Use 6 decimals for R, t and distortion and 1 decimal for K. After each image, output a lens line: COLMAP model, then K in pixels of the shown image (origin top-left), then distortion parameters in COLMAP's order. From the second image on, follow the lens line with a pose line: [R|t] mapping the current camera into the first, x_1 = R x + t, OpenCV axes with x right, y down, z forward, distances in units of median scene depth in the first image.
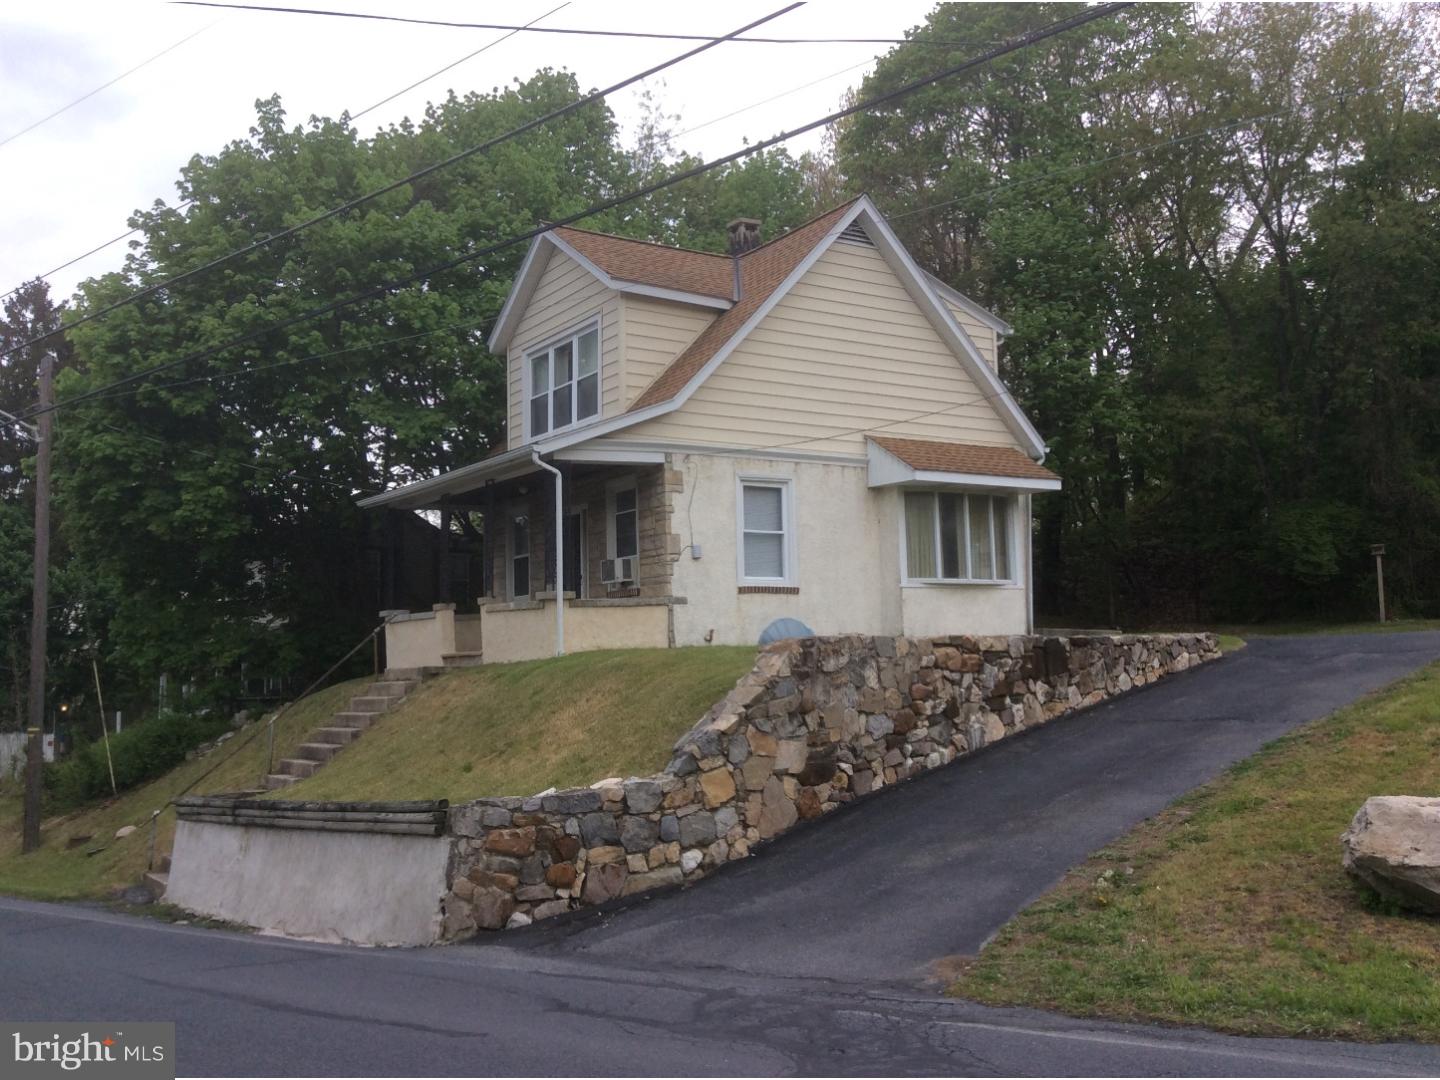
lens RADIAL K [[1343.2, 0, 713.8], [0, 1343.2, 561.8], [0, 0, 1]] dist [0.204102, -0.500072]
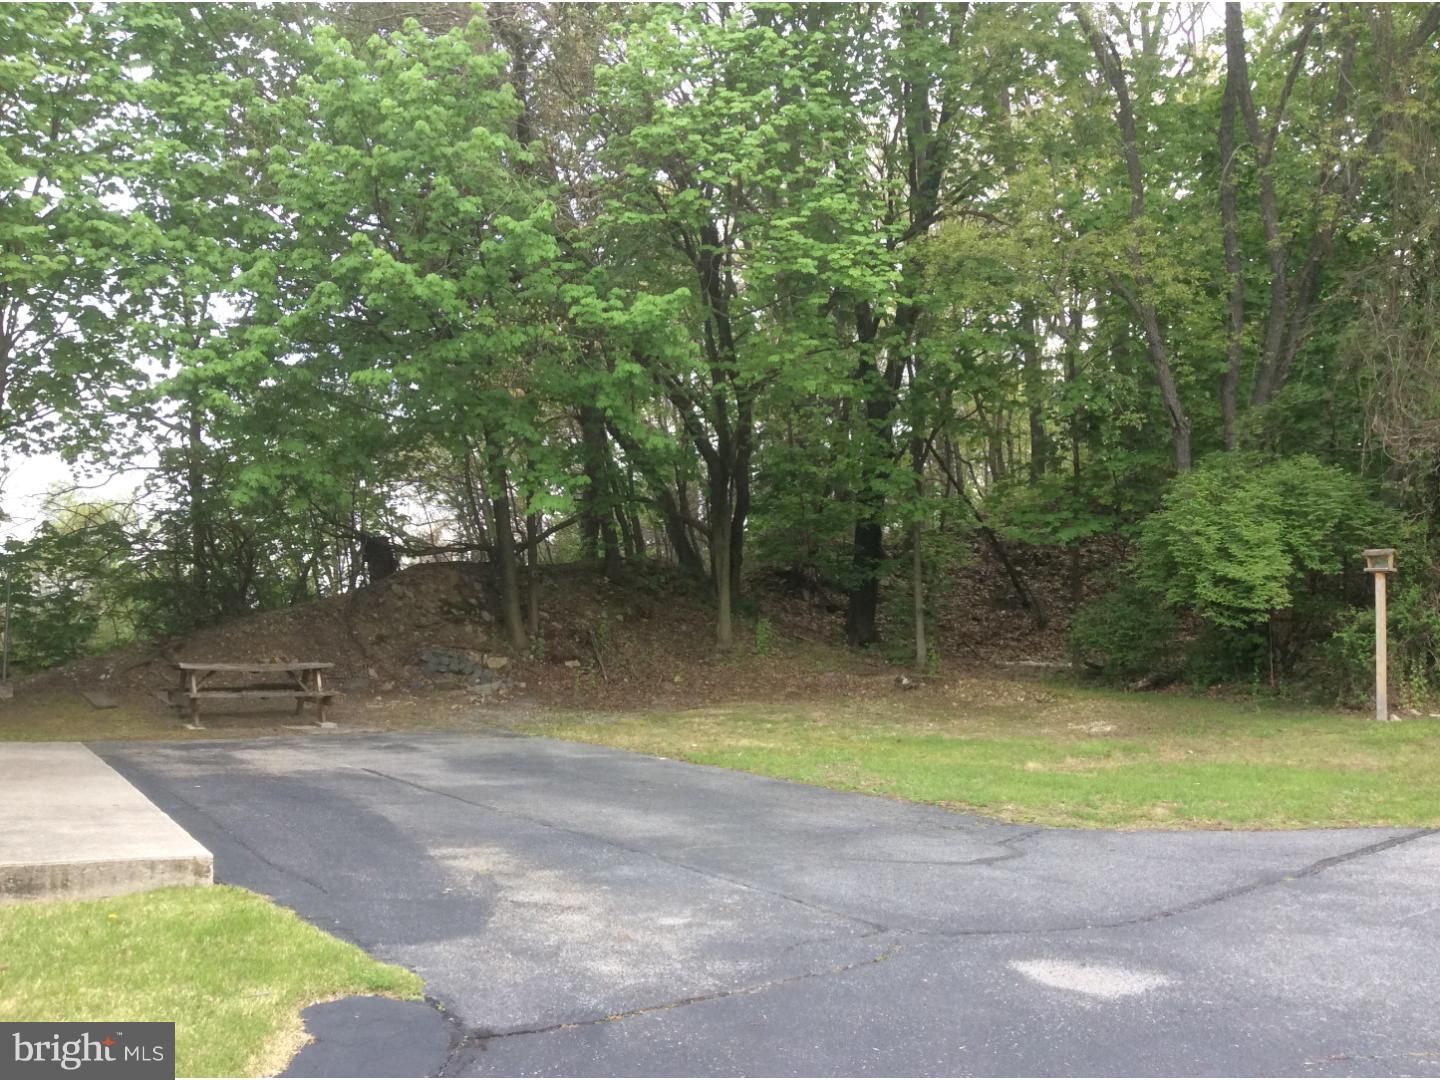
lens RADIAL K [[1339.9, 0, 720.0], [0, 1339.9, 540.0], [0, 0, 1]] dist [0.209467, -0.503490]
pose [[0.998261, 0.040077, -0.043223, 0.576444], [-0.040078, 0.999196, 0.000835, -0.013966], [0.043221, 0.000898, 0.999065, 1.080225]]
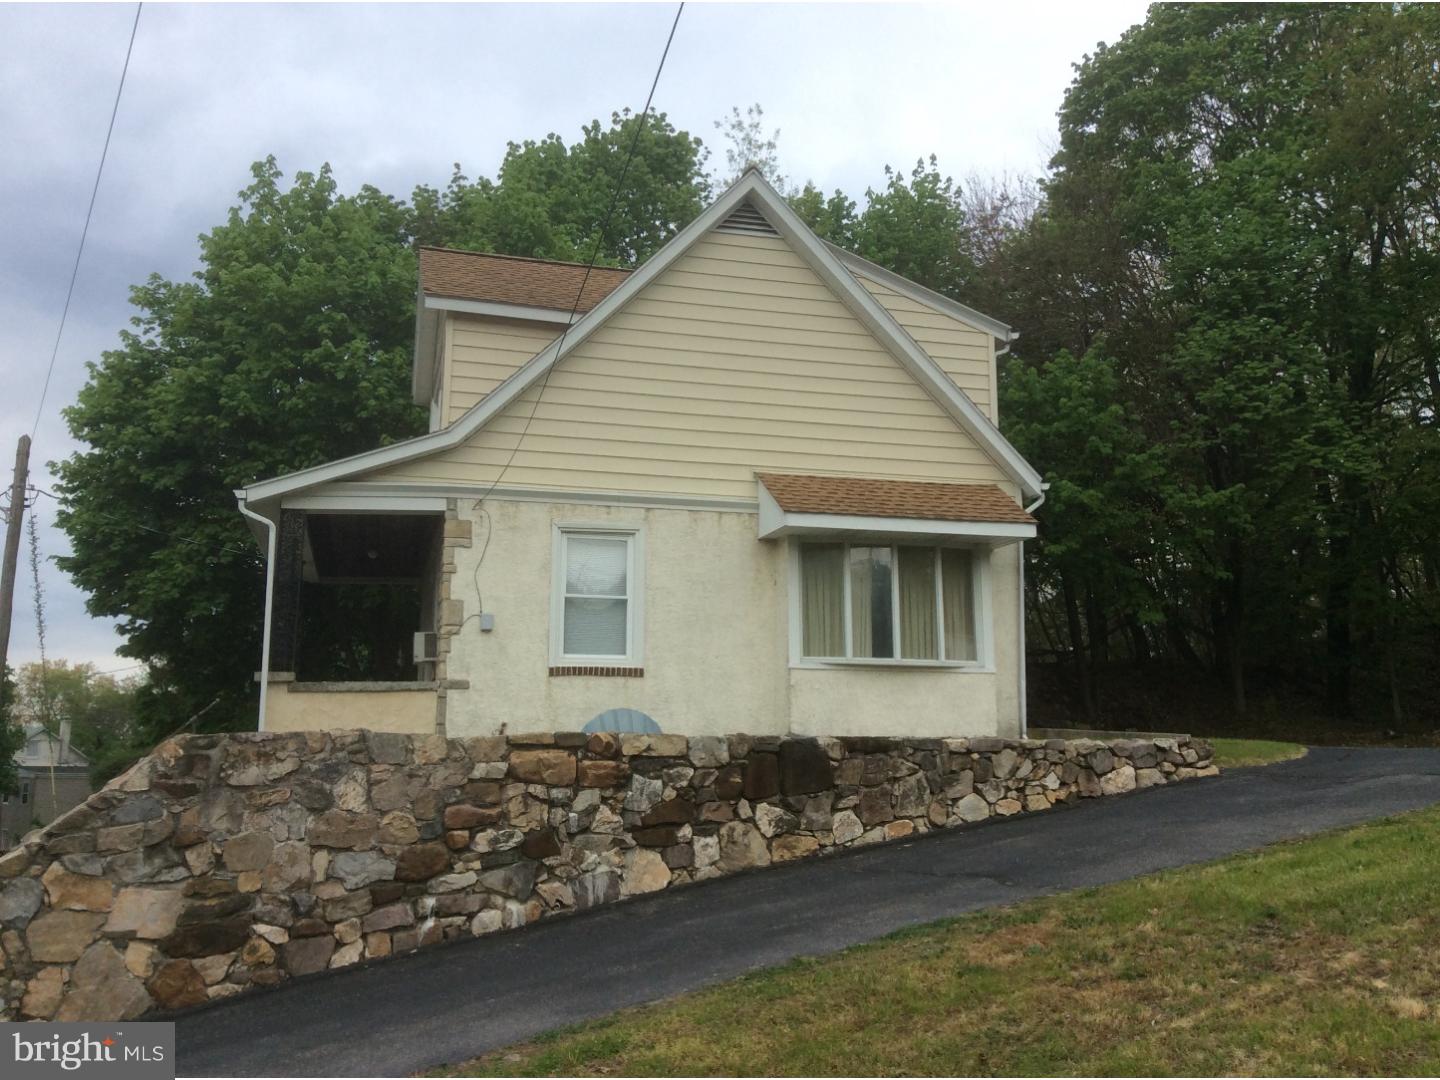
lens RADIAL K [[1339.9, 0, 720.0], [0, 1339.9, 540.0], [0, 0, 1]] dist [0.209467, -0.503490]
pose [[0.949567, -0.027897, -0.312322, 0.427585], [0.000766, 0.996238, -0.086656, 0.015367], [0.313565, 0.082047, 0.946016, 0.340922]]
